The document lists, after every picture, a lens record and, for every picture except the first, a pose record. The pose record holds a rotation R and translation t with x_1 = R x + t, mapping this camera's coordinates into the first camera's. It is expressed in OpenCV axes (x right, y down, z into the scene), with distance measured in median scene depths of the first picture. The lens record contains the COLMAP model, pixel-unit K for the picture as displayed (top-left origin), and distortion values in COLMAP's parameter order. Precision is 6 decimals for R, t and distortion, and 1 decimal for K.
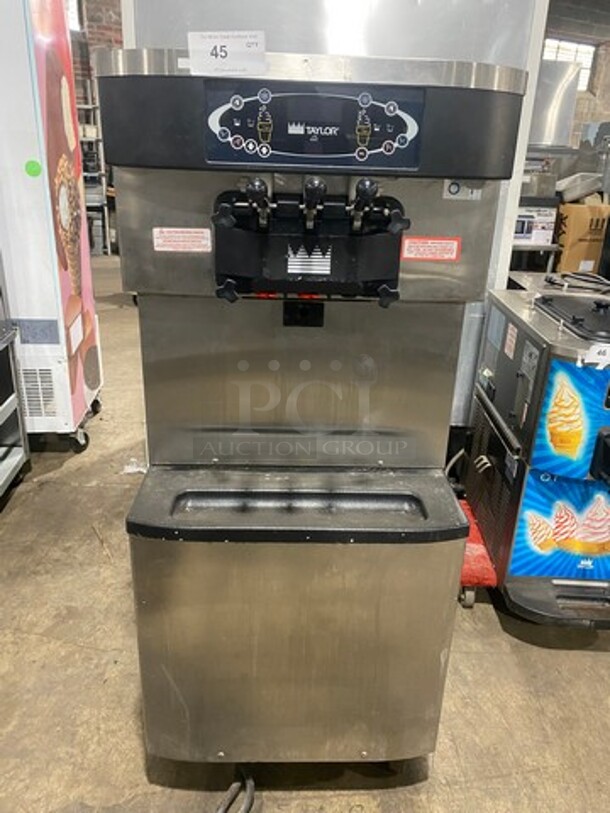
lens RADIAL K [[620.3, 0, 300.8], [0, 620.3, 408.7], [0, 0, 1]] dist [0.010812, -0.010586]
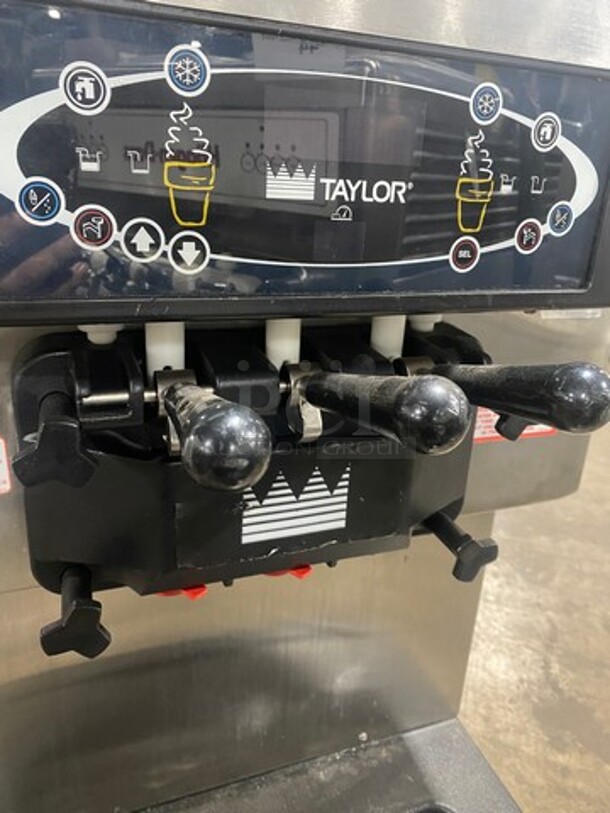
lens RADIAL K [[620.3, 0, 307.8], [0, 620.3, 403.4], [0, 0, 1]] dist [0.010812, -0.010586]
pose [[0.940058, -0.102962, 0.325100, -0.110466], [0.102265, 0.994570, 0.019280, -0.344621], [-0.325320, 0.015122, 0.945483, 0.701569]]
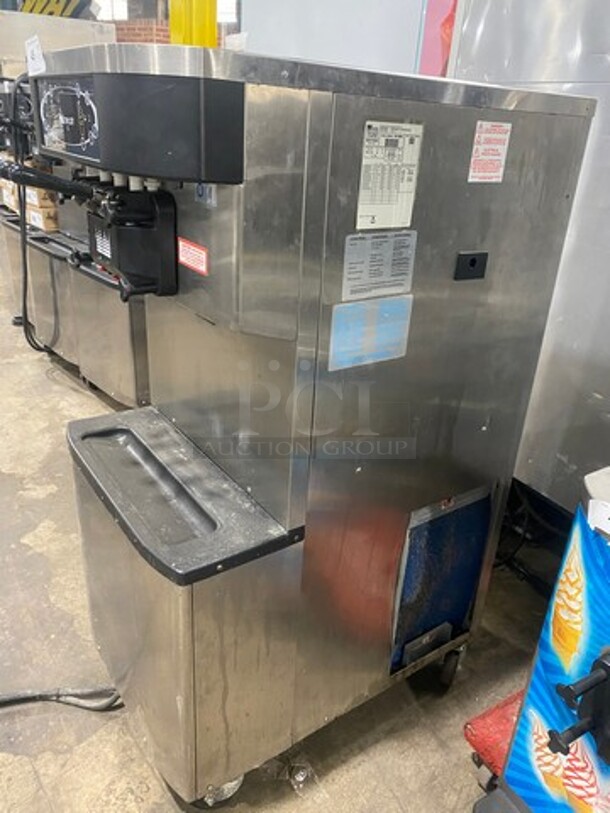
lens RADIAL K [[620.3, 0, 302.9], [0, 620.3, 406.8], [0, 0, 1]] dist [0.010812, -0.010586]
pose [[0.546325, 0.351684, -0.760163, 1.231312], [-0.345247, 0.921444, 0.178172, -0.320019], [0.763108, 0.165105, 0.624825, 0.711850]]
